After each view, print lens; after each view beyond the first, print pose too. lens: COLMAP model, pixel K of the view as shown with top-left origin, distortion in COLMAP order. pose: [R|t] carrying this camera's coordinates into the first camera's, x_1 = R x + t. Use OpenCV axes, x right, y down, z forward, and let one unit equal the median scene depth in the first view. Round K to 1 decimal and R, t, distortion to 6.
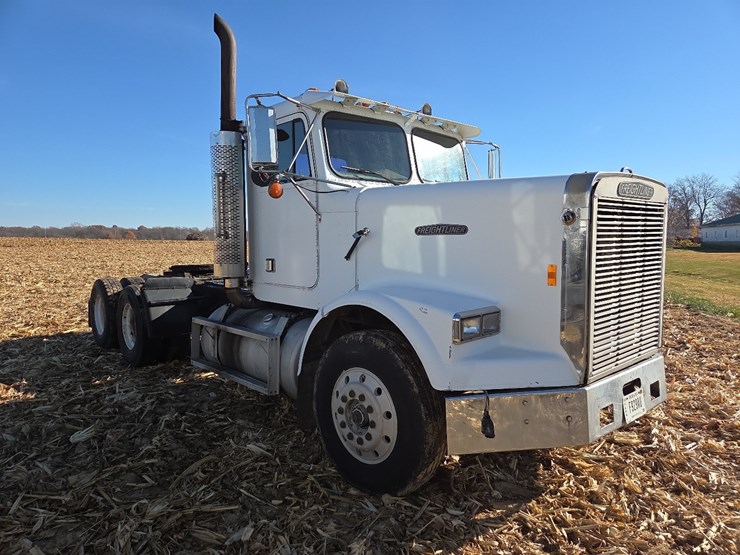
lens RADIAL K [[495.9, 0, 380.3], [0, 495.9, 276.4], [0, 0, 1]] dist [0.078359, -0.083590]
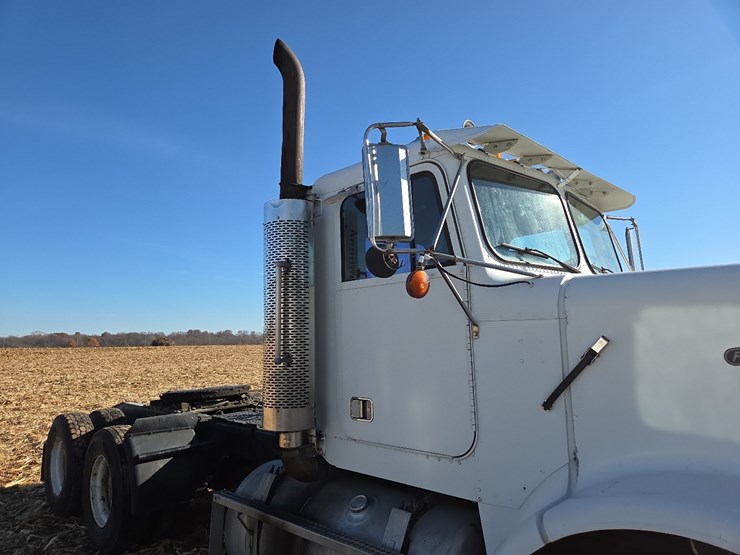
lens RADIAL K [[491.3, 0, 368.2], [0, 491.3, 278.5], [0, 0, 1]] dist [0.073493, -0.067853]
pose [[0.998910, -0.017397, 0.043318, -0.260793], [0.025515, 0.980557, -0.194570, -0.067149], [-0.039091, 0.195463, 0.979932, 0.425324]]
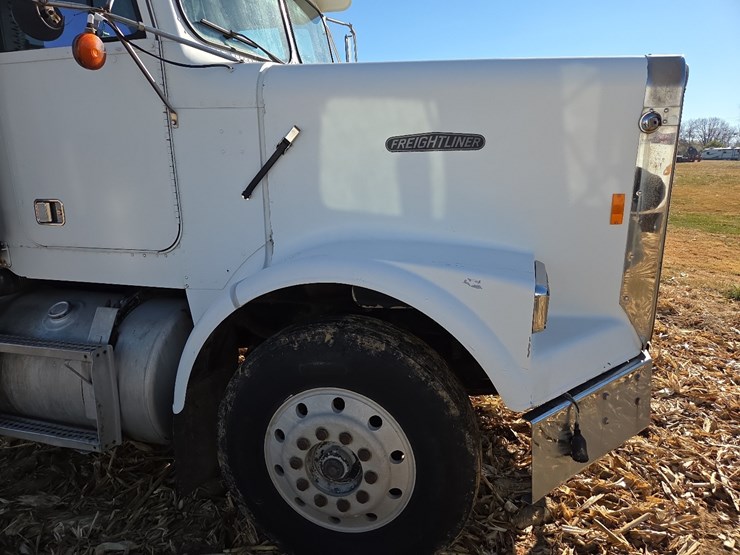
lens RADIAL K [[491.3, 0, 368.2], [0, 491.3, 278.5], [0, 0, 1]] dist [0.073493, -0.067853]
pose [[0.864383, -0.126934, 0.486548, -0.216573], [0.048514, 0.984152, 0.170564, -0.029949], [-0.500488, -0.123829, 0.856842, 0.409169]]
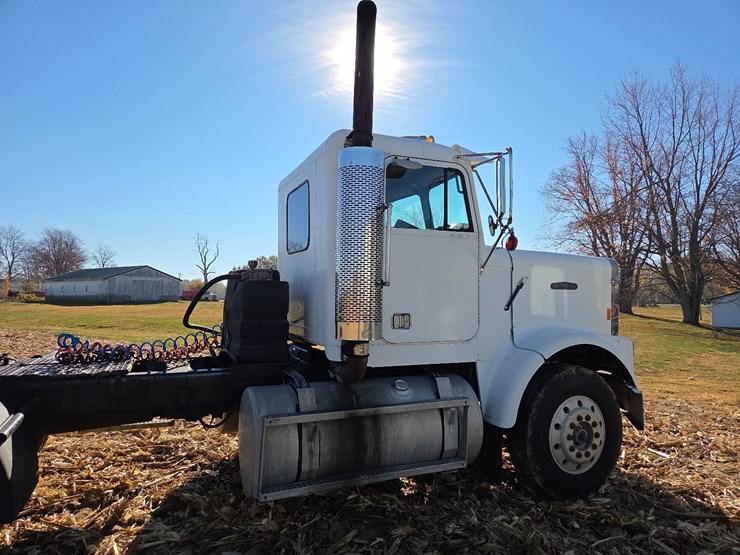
lens RADIAL K [[493.2, 0, 380.7], [0, 493.2, 280.8], [0, 0, 1]] dist [0.074494, -0.077537]
pose [[0.336024, 0.031731, 0.941319, -1.123948], [0.061240, 0.996581, -0.055455, -0.050470], [-0.939860, 0.076280, 0.332932, 0.832181]]
